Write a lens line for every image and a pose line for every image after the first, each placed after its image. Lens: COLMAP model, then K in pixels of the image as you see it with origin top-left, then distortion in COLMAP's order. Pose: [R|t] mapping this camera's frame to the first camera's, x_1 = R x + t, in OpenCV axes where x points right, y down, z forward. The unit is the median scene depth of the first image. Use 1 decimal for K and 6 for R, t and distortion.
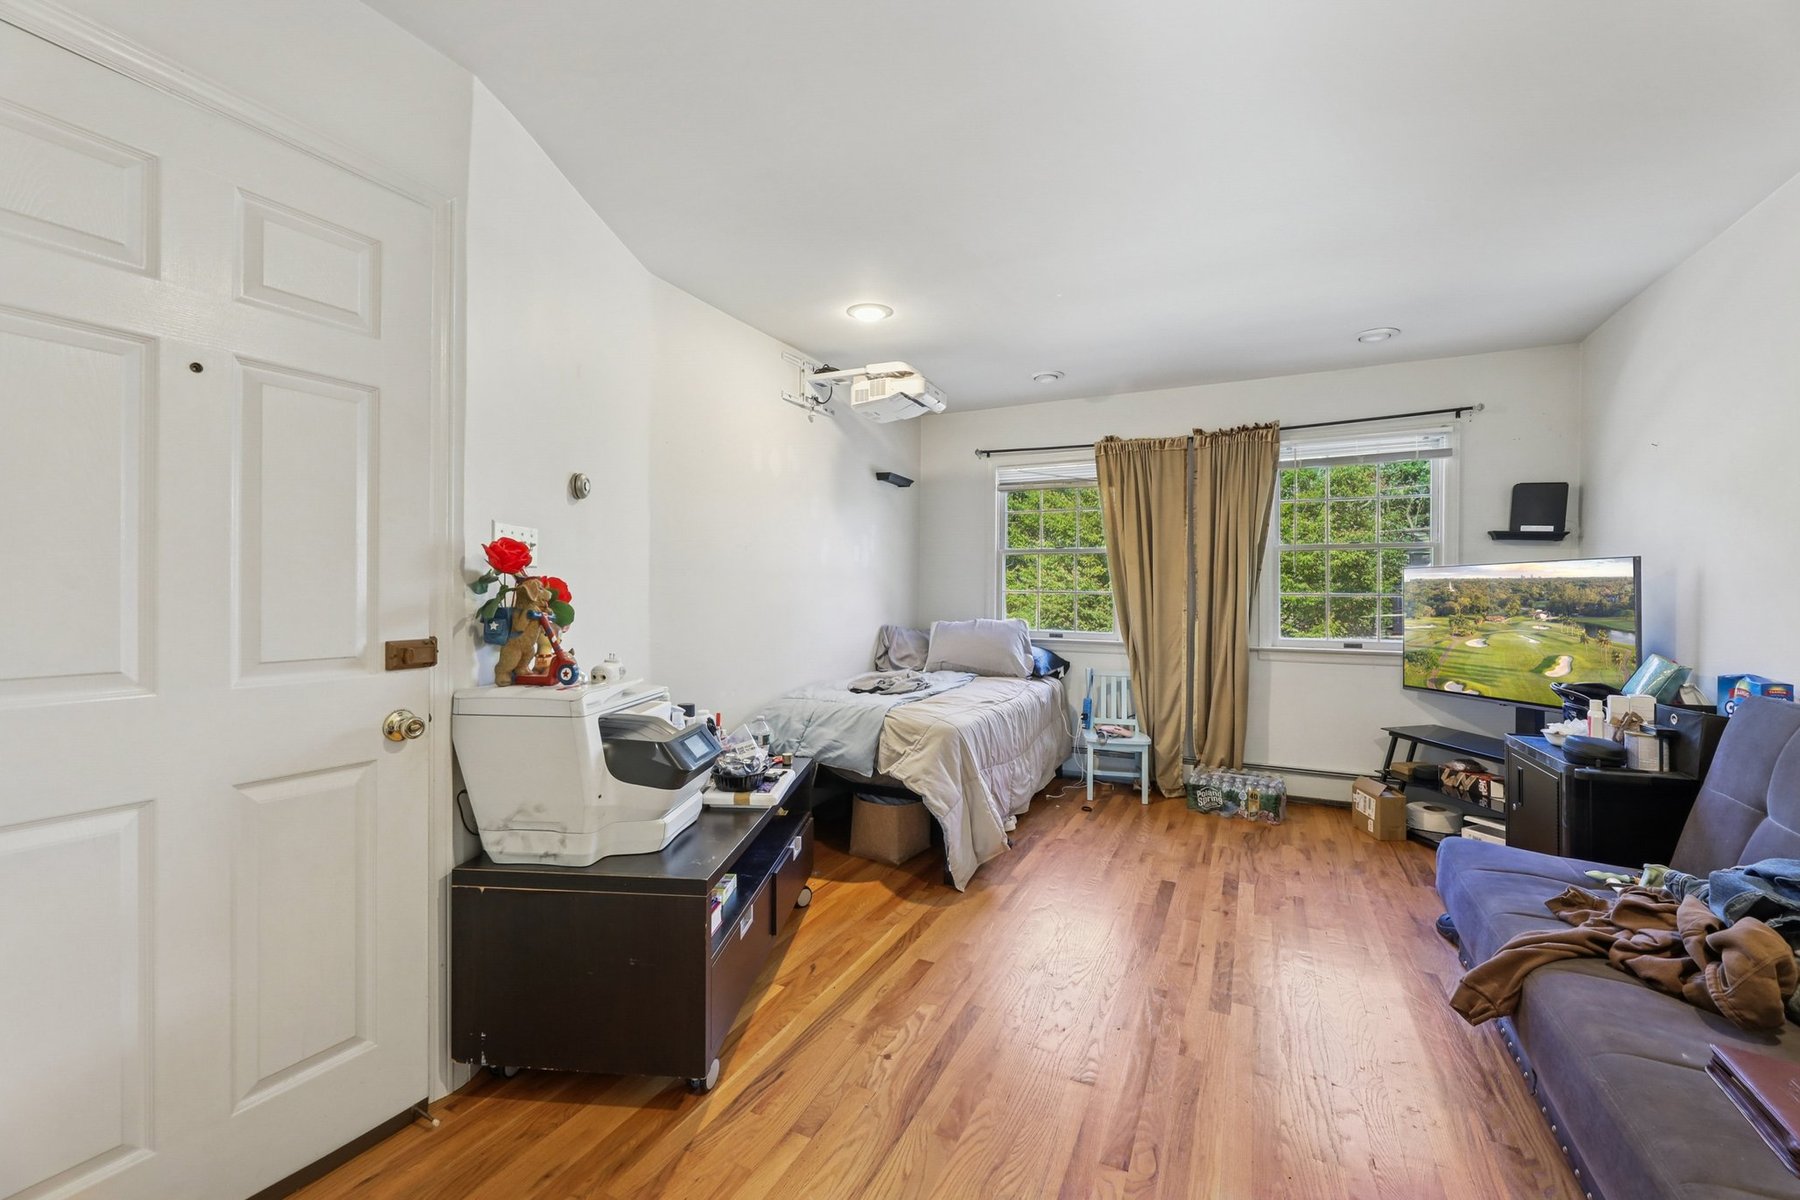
lens RADIAL K [[744.4, 0, 898.7], [0, 744.4, 590.5], [0, 0, 1]] dist [-0.002500, -0.000259]
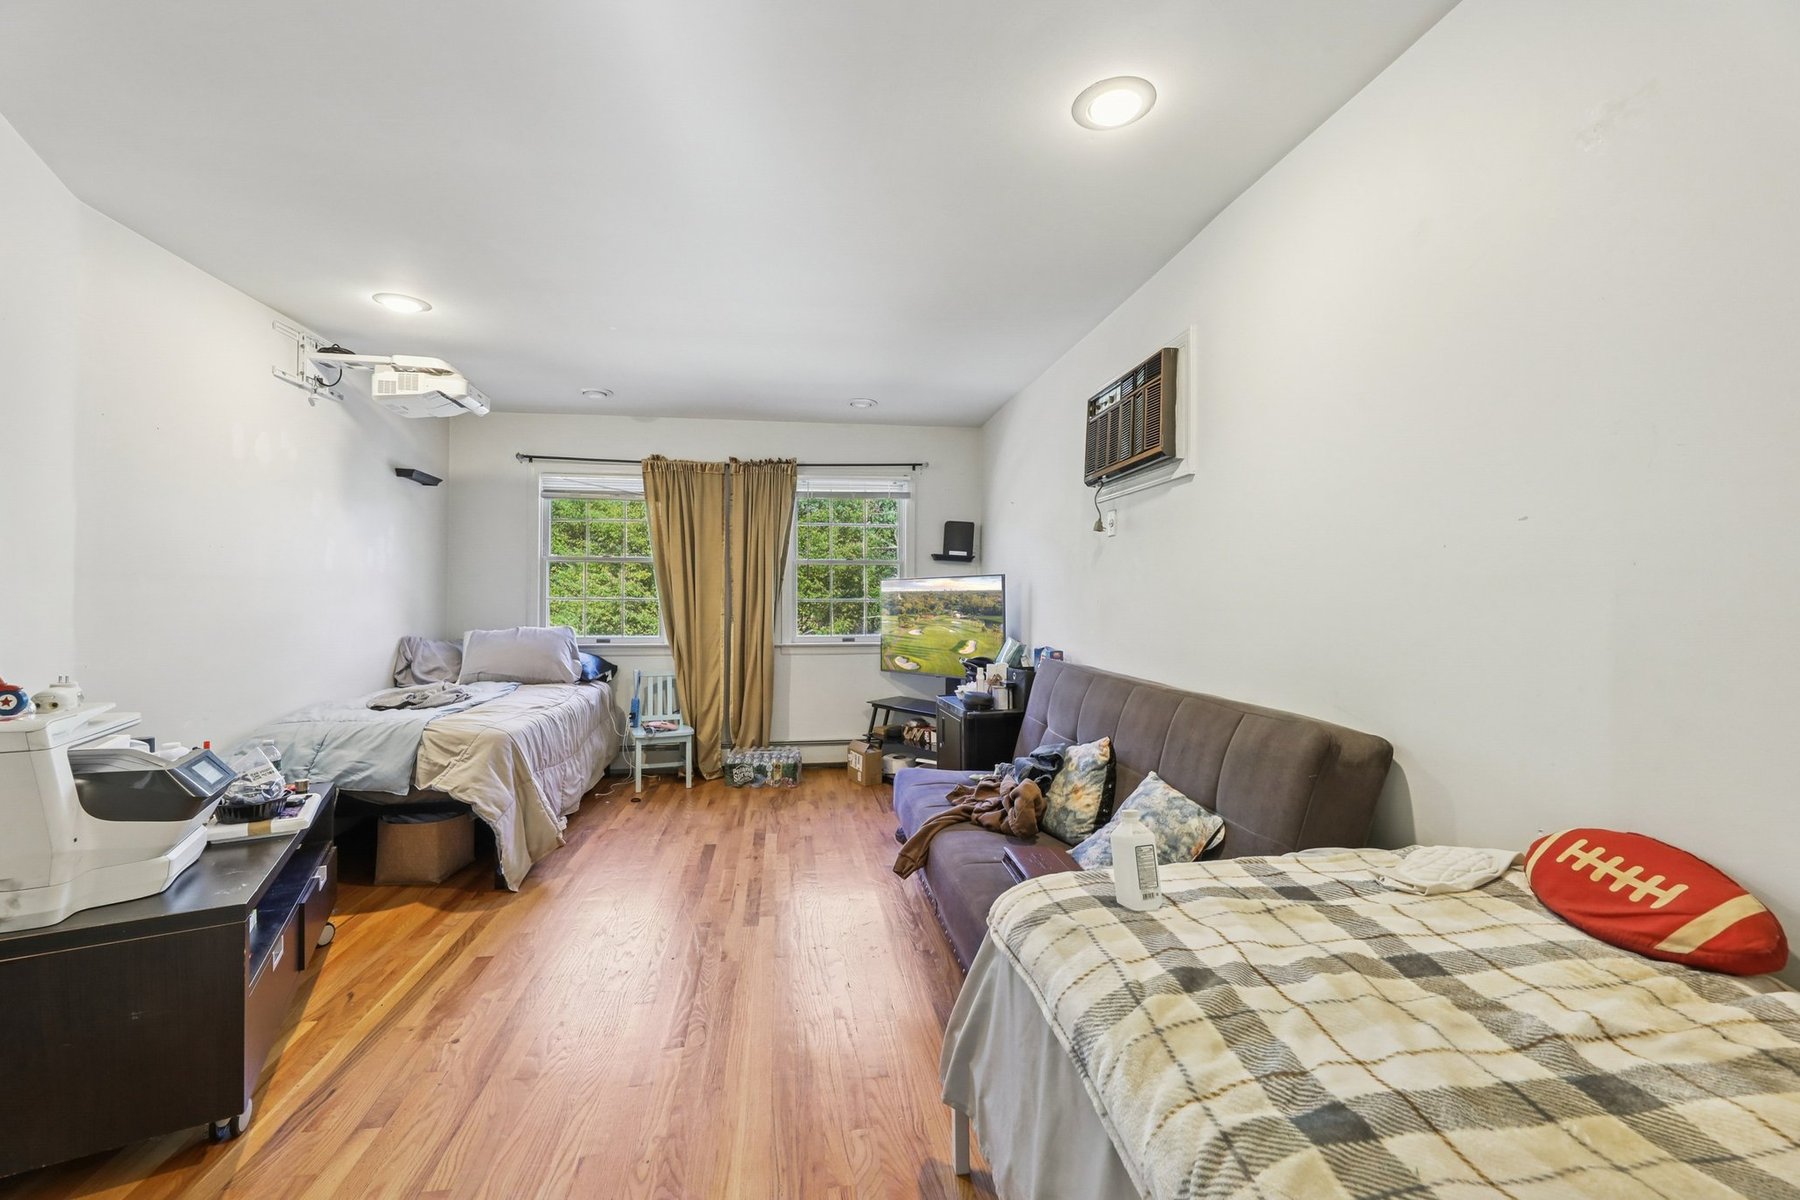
lens RADIAL K [[744.4, 0, 898.7], [0, 744.4, 590.5], [0, 0, 1]] dist [-0.002500, -0.000259]
pose [[0.824365, 0.001732, 0.566056, -0.057606], [0.002980, 0.999968, -0.007400, -0.001376], [-0.566051, 0.007787, 0.824334, -0.139338]]
